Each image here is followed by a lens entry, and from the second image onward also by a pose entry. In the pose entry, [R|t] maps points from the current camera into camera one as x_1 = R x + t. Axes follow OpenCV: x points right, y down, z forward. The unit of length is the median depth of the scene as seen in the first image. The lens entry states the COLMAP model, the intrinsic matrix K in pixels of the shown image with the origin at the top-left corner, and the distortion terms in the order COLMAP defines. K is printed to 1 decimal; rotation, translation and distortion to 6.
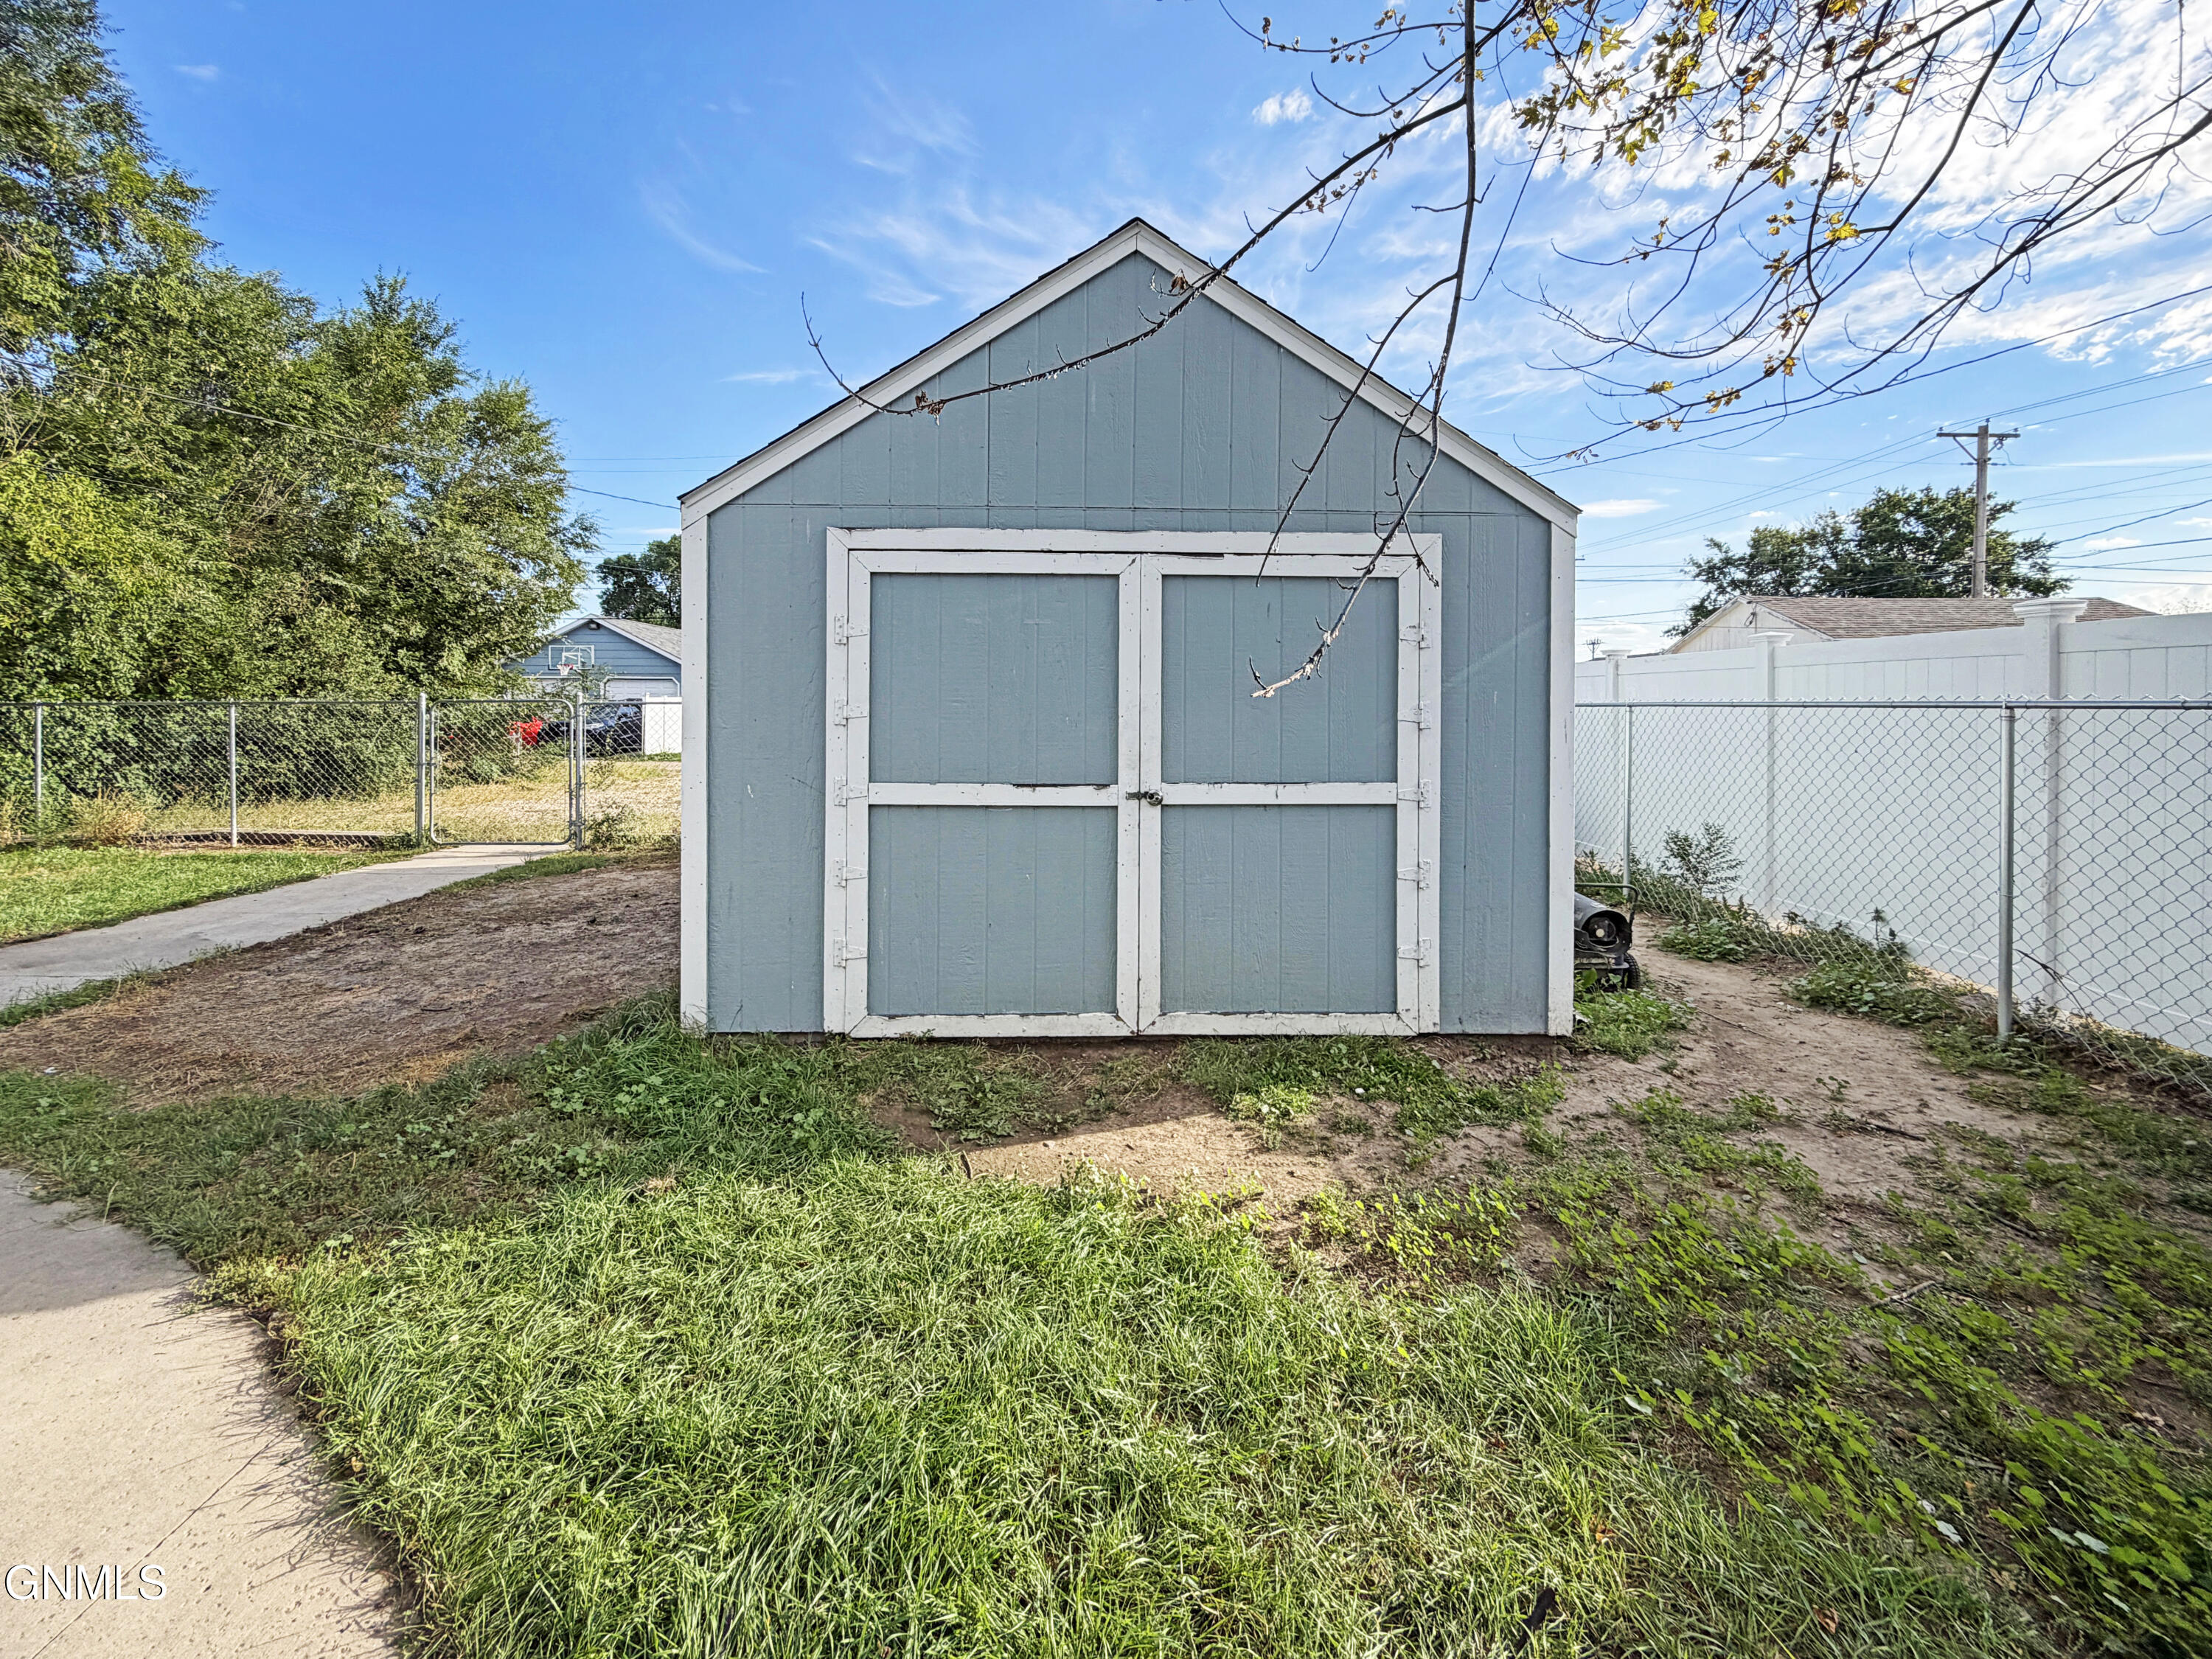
lens RADIAL K [[940.2, 0, 1111.2], [0, 940.2, 703.9], [0, 0, 1]] dist [0.000978, -0.000089]
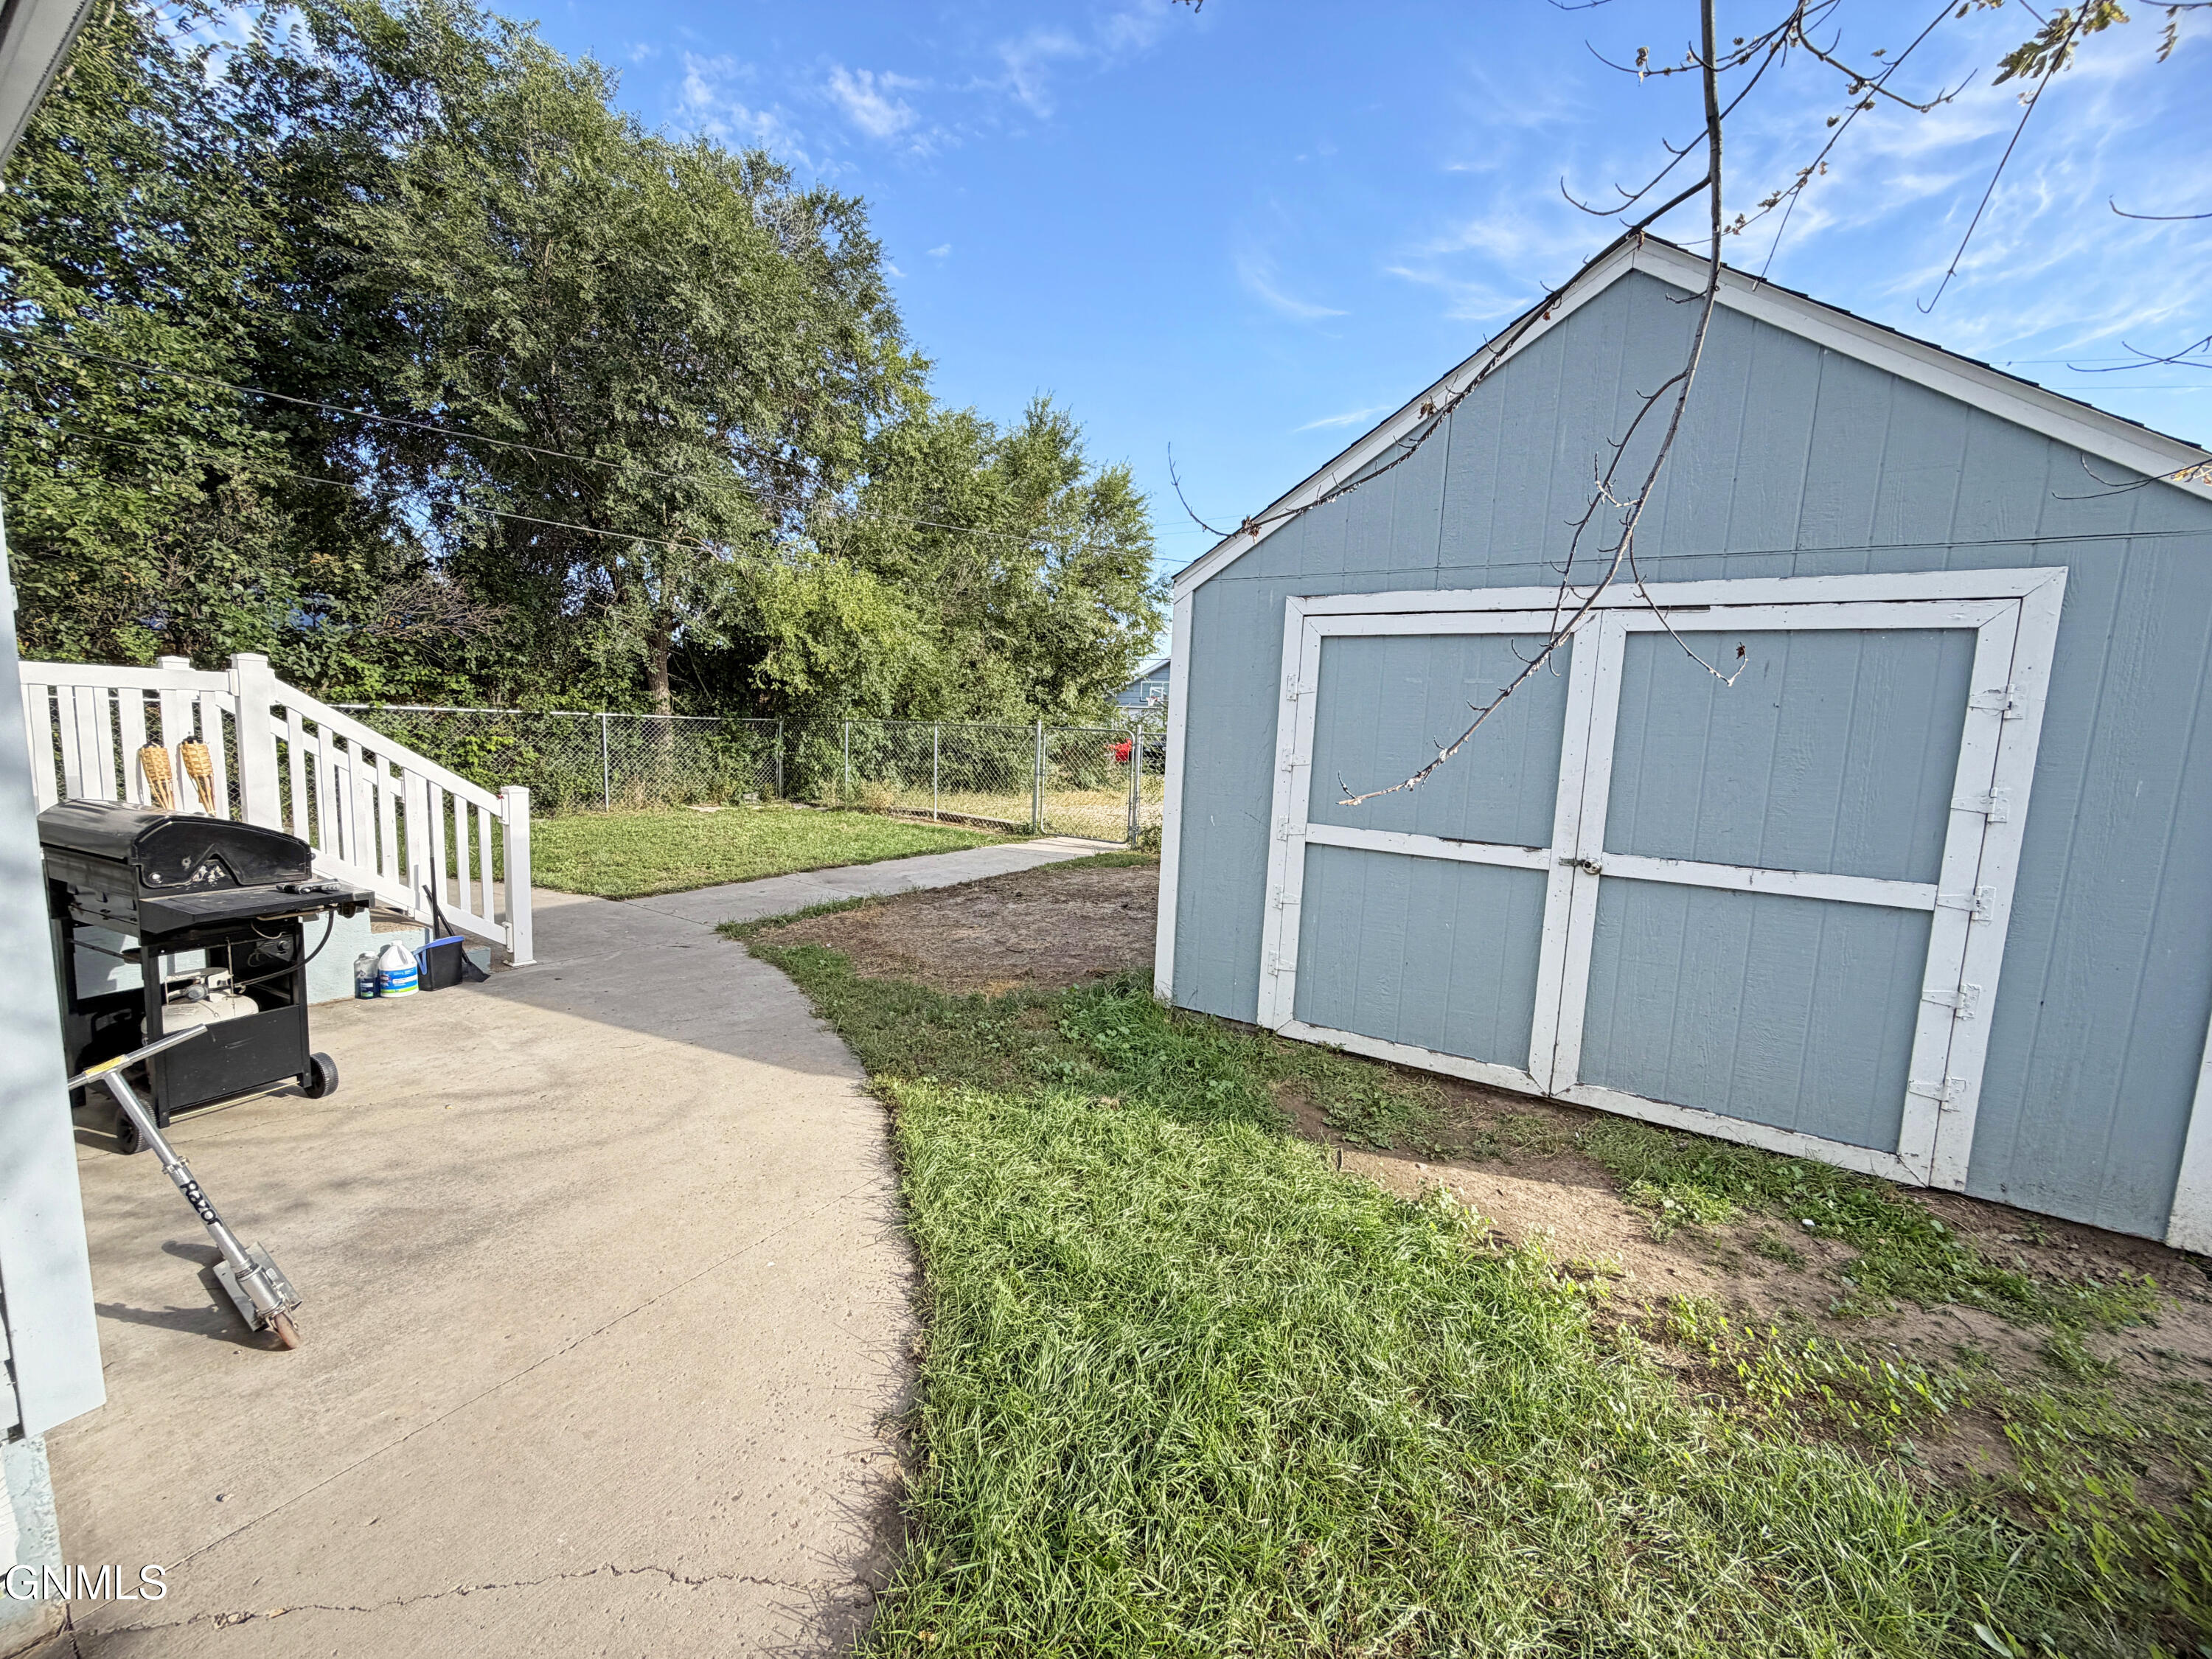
lens RADIAL K [[895.6, 0, 1109.0], [0, 895.6, 825.9], [0, 0, 1]] dist [-0.000267, 0.000391]
pose [[0.829948, 0.098365, -0.549101, 0.137577], [-0.042531, 0.992623, 0.113533, -0.025282], [0.556218, -0.070873, 0.828009, -0.035747]]
